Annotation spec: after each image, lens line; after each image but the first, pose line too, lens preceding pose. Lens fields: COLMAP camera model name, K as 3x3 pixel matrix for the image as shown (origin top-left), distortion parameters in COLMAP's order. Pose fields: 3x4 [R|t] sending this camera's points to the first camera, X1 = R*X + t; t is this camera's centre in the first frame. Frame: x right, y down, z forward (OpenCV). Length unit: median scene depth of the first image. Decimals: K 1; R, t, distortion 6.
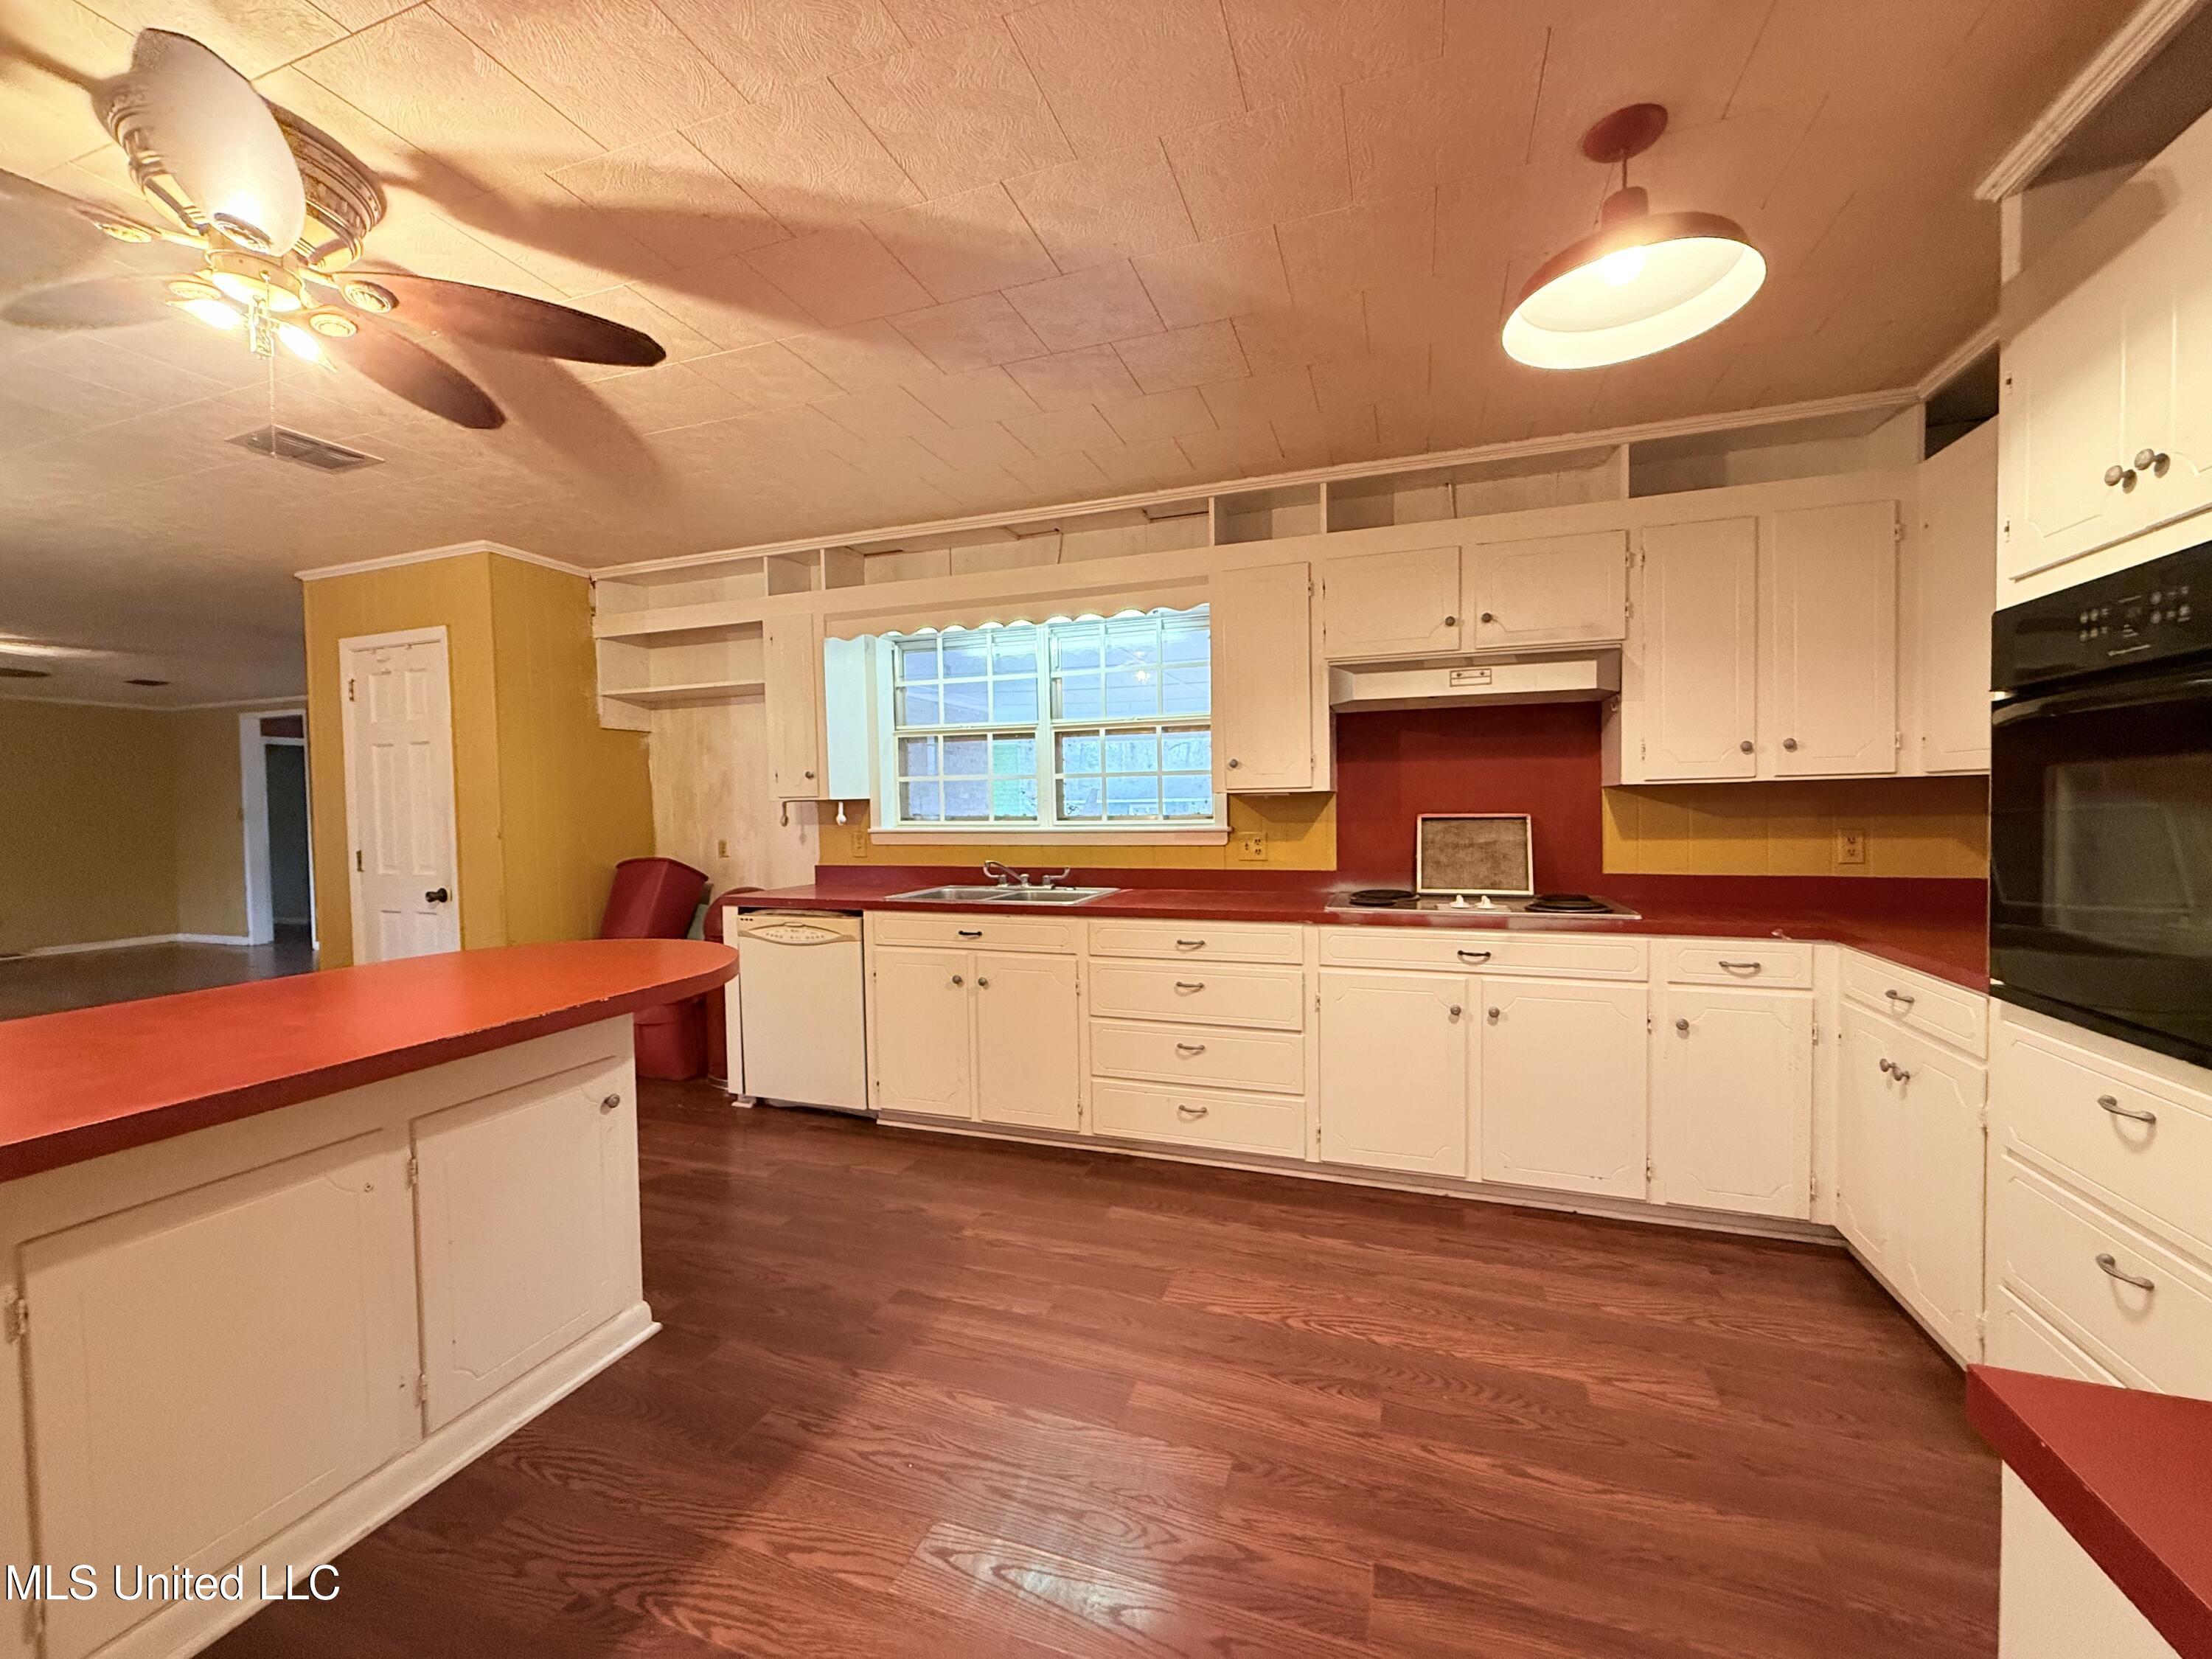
lens RADIAL K [[883.8, 0, 1103.5], [0, 883.8, 832.4], [0, 0, 1]] dist [-0.000113, 0.001027]
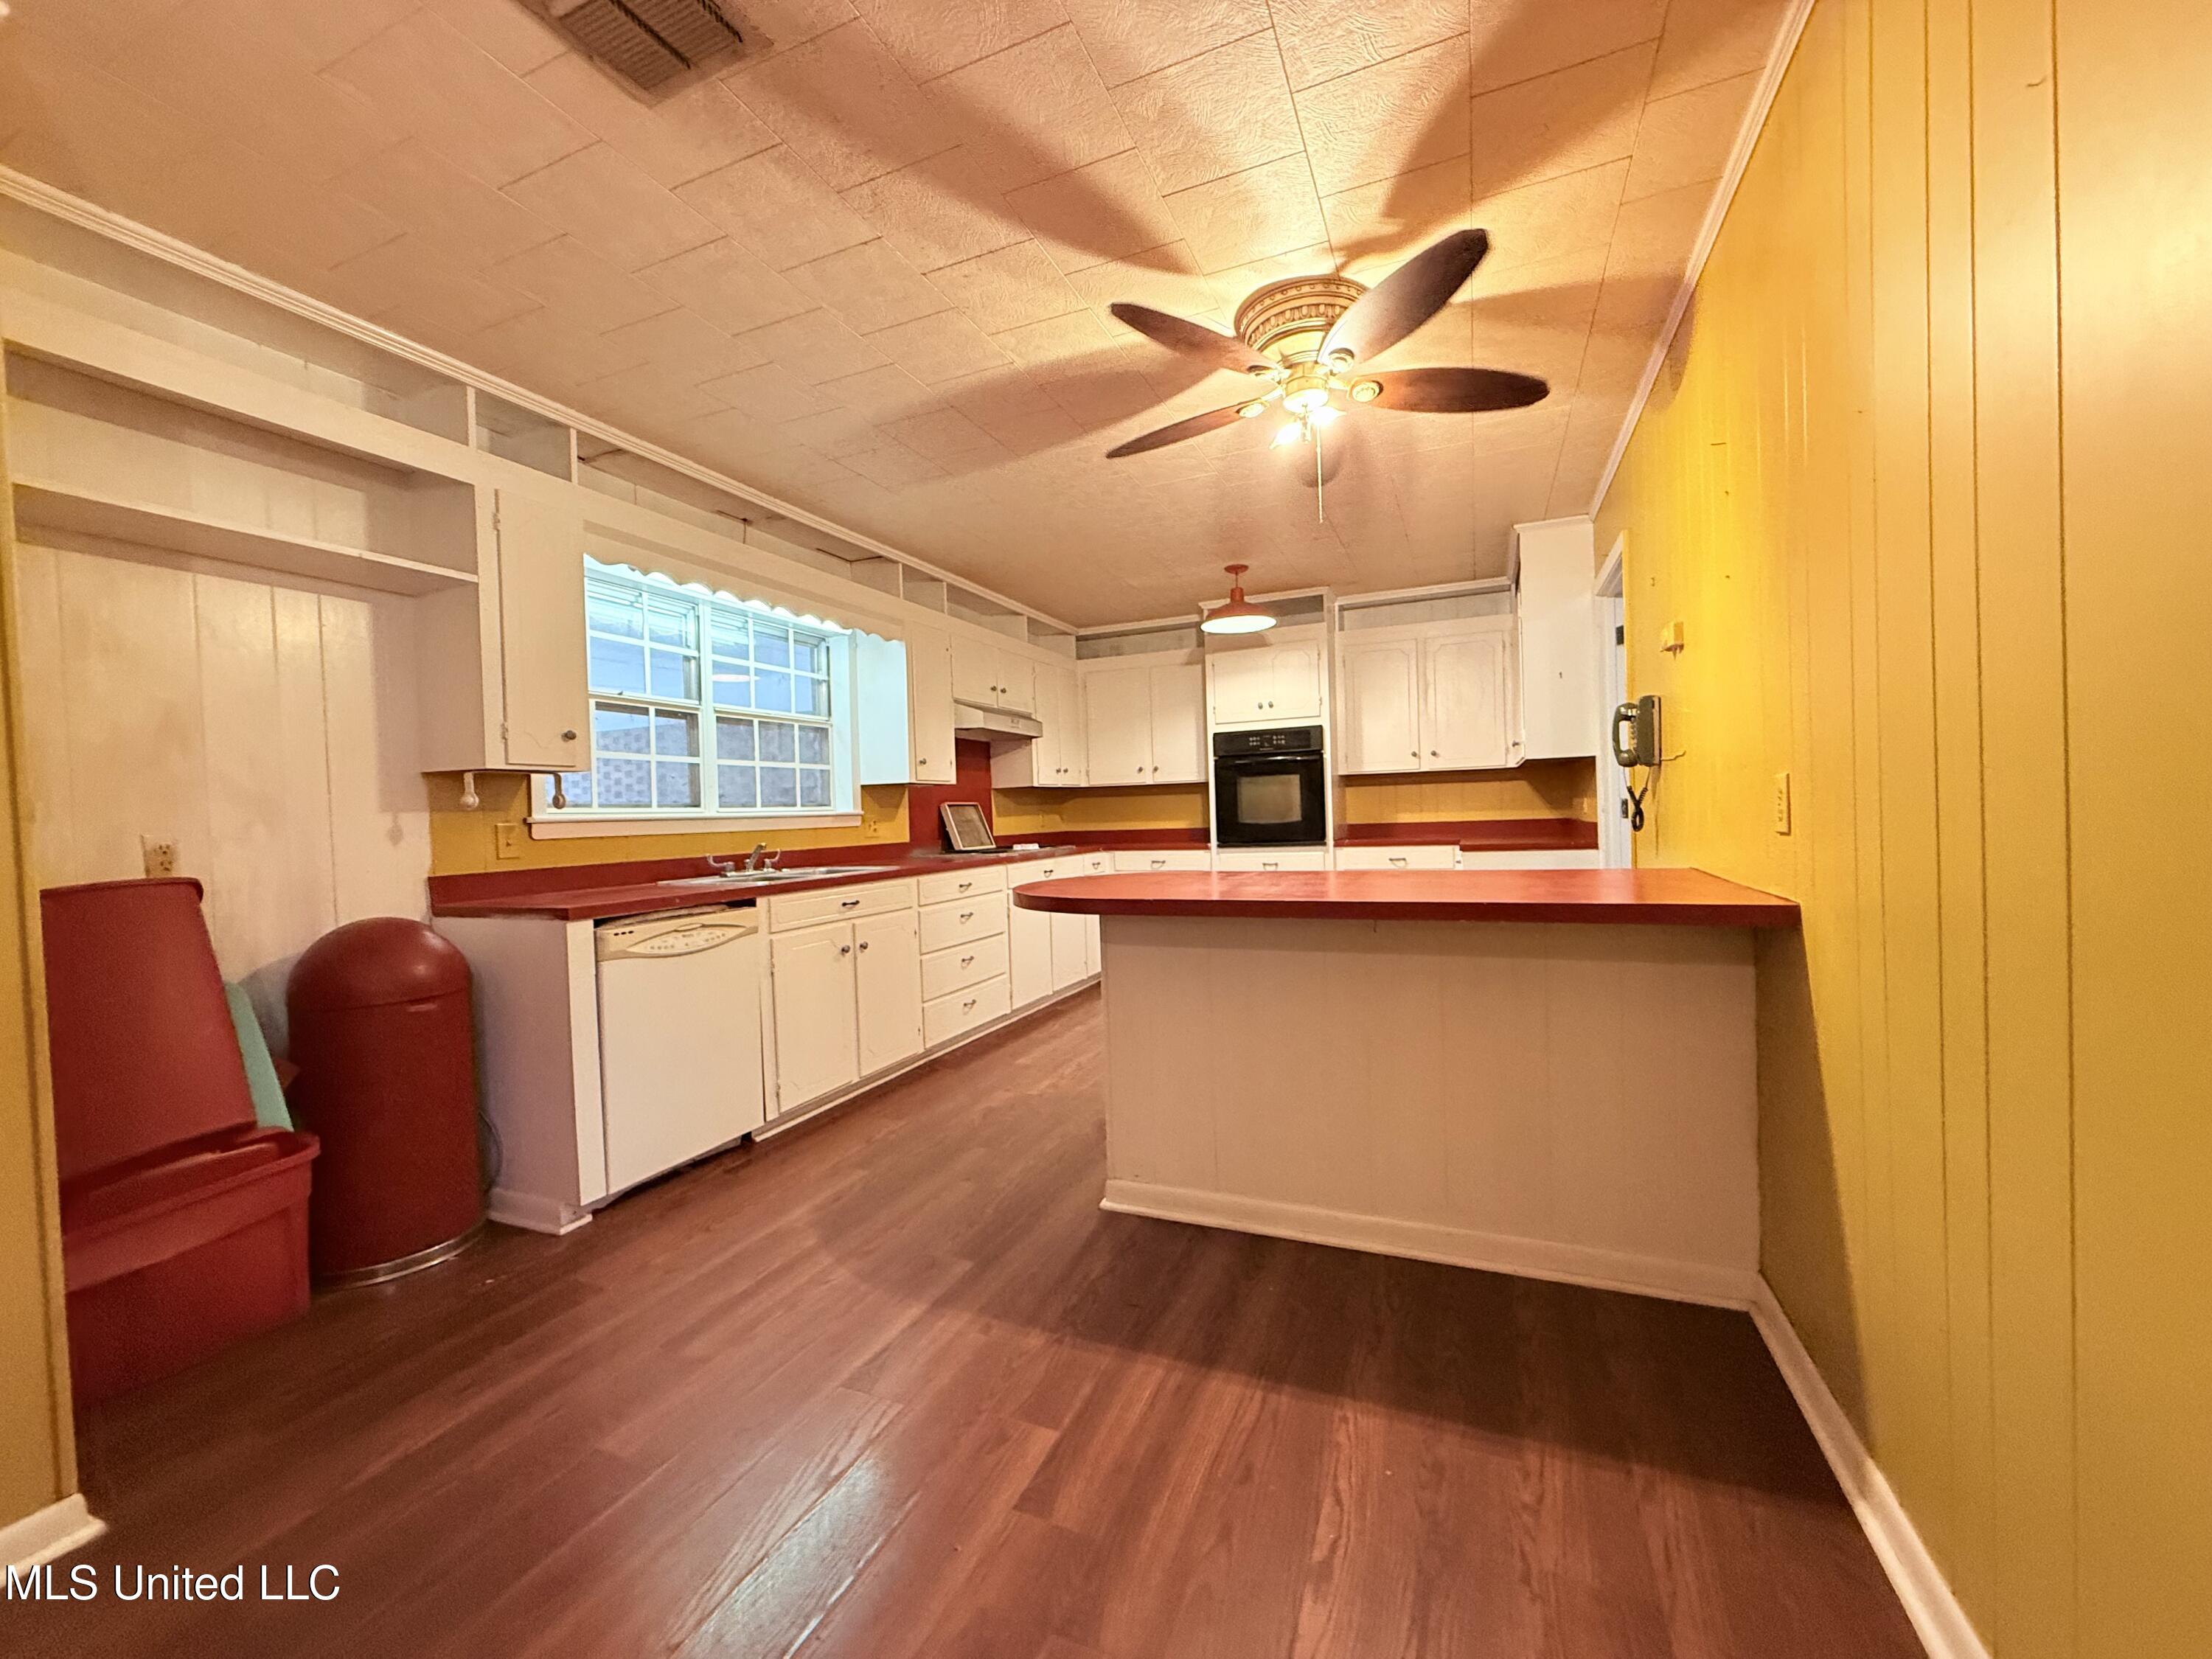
lens RADIAL K [[883.8, 0, 1109.5], [0, 883.8, 834.3], [0, 0, 1]] dist [-0.000113, 0.001027]
pose [[0.054908, -0.009317, 0.998448, -1.116807], [0.066902, 0.997744, 0.005632, 0.043225], [-0.996248, 0.066489, 0.055408, 0.585490]]
